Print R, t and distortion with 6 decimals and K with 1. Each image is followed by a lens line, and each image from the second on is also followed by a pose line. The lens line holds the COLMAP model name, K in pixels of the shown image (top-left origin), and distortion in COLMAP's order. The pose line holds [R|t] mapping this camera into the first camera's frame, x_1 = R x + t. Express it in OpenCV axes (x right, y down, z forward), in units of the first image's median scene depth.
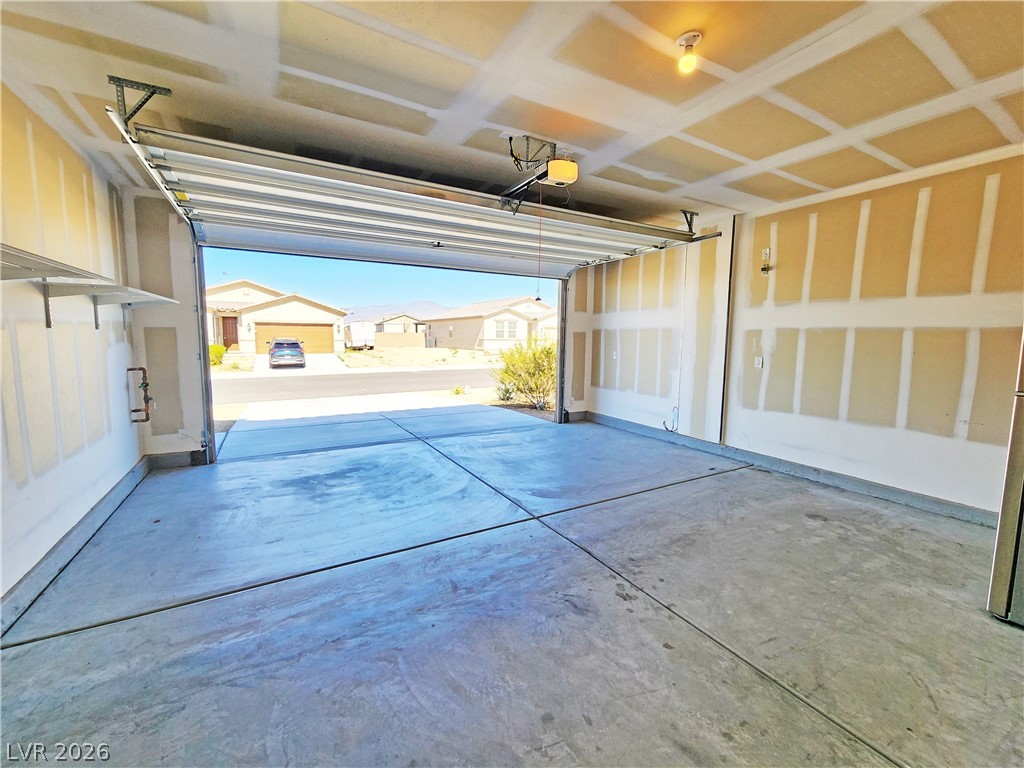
lens RADIAL K [[420.6, 0, 508.7], [0, 420.6, 379.7], [0, 0, 1]] dist [-0.001503, 0.000640]
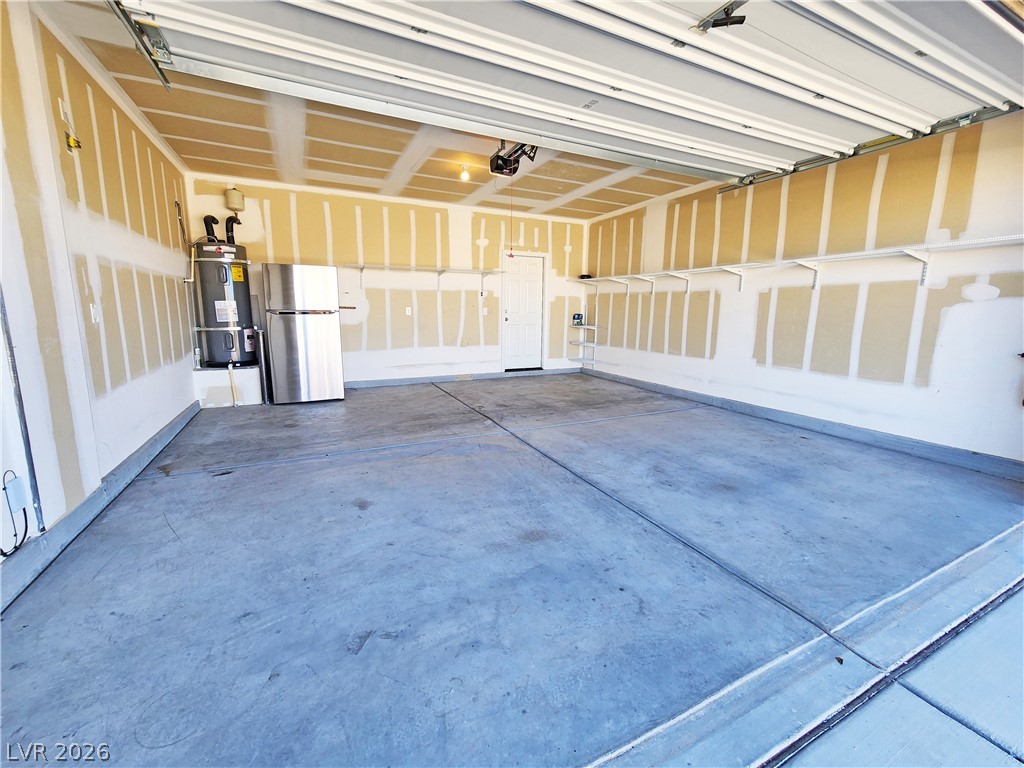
lens RADIAL K [[420.6, 0, 510.8], [0, 420.6, 380.4], [0, 0, 1]] dist [-0.001503, 0.000640]
pose [[-0.997390, -0.030272, 0.065548, -0.012374], [-0.011469, 0.962760, 0.270113, -0.120637], [-0.071284, 0.268656, -0.960595, 1.605669]]
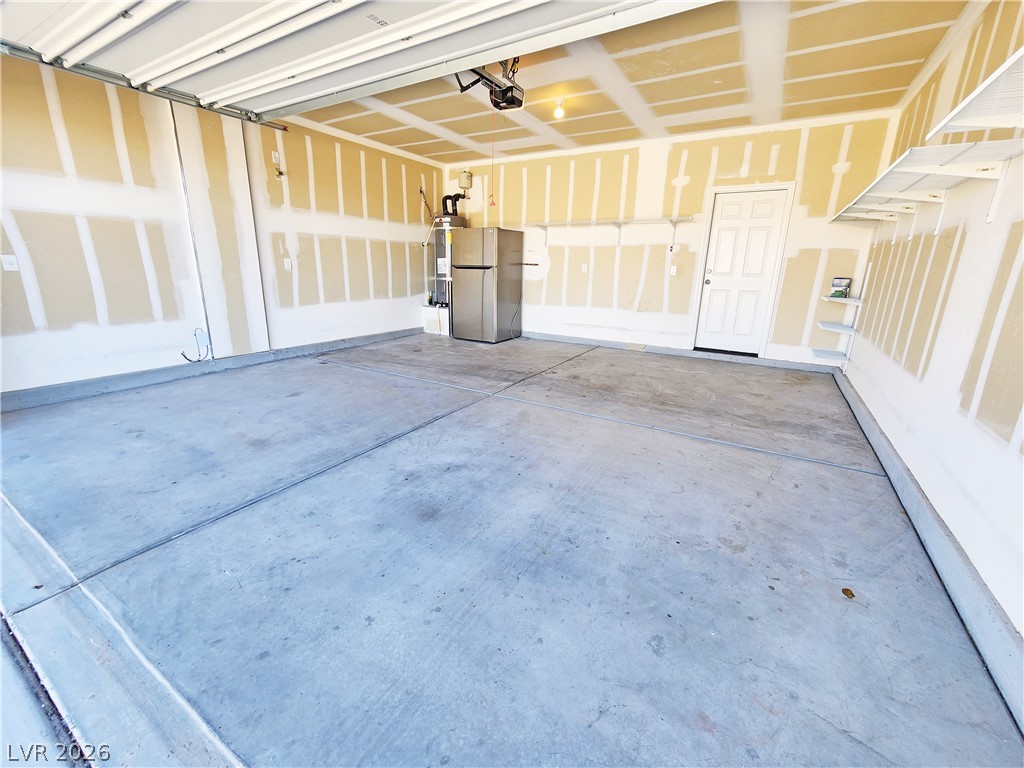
lens RADIAL K [[420.6, 0, 508.8], [0, 420.6, 379.5], [0, 0, 1]] dist [-0.001503, 0.000640]
pose [[-0.482459, -0.251181, 0.839132, -0.713287], [0.067162, 0.944573, 0.321358, -0.073026], [-0.873340, 0.211400, -0.438848, 1.090644]]
